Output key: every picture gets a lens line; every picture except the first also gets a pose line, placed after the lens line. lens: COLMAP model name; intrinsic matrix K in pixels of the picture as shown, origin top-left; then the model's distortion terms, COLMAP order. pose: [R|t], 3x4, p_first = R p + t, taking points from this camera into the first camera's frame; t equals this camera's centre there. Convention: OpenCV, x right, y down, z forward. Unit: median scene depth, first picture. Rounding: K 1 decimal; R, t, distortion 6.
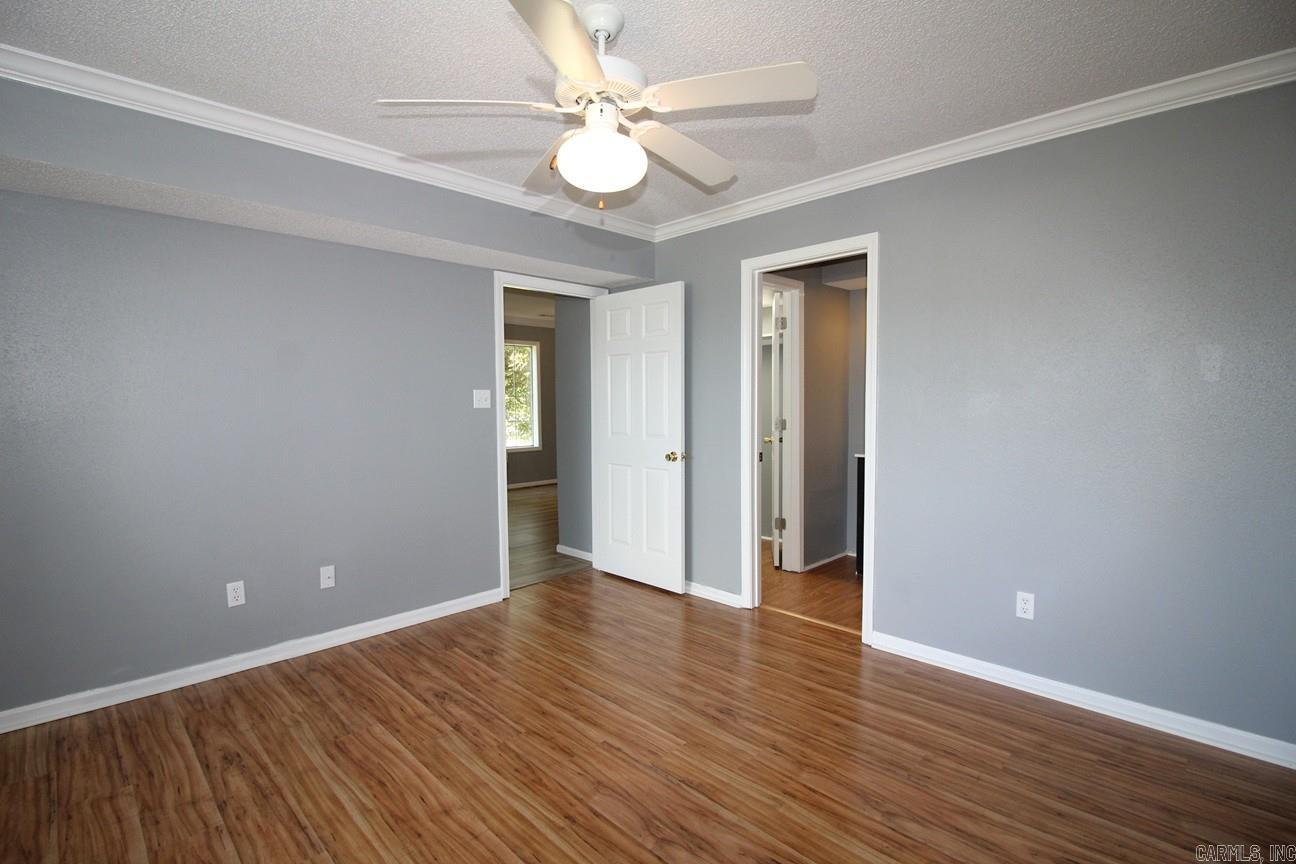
lens RADIAL K [[600.4, 0, 648.0], [0, 600.4, 432.0], [0, 0, 1]] dist [0.003678, -0.014703]
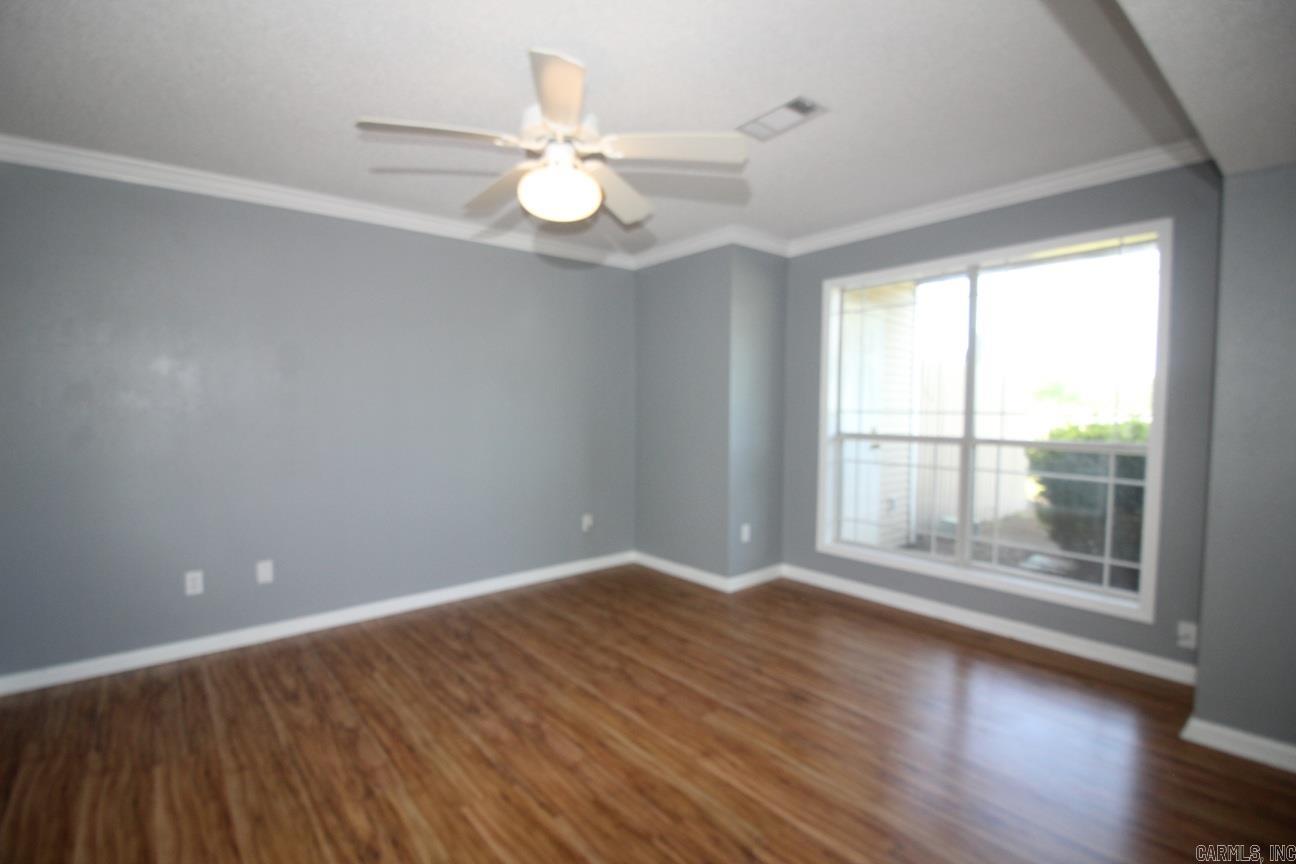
lens RADIAL K [[600.4, 0, 648.0], [0, 600.4, 432.0], [0, 0, 1]] dist [0.003678, -0.014703]
pose [[-0.995571, 0.001803, 0.093998, -0.308715], [0.011509, 0.994633, 0.102820, -0.104055], [-0.093308, 0.103447, -0.990249, 1.938749]]
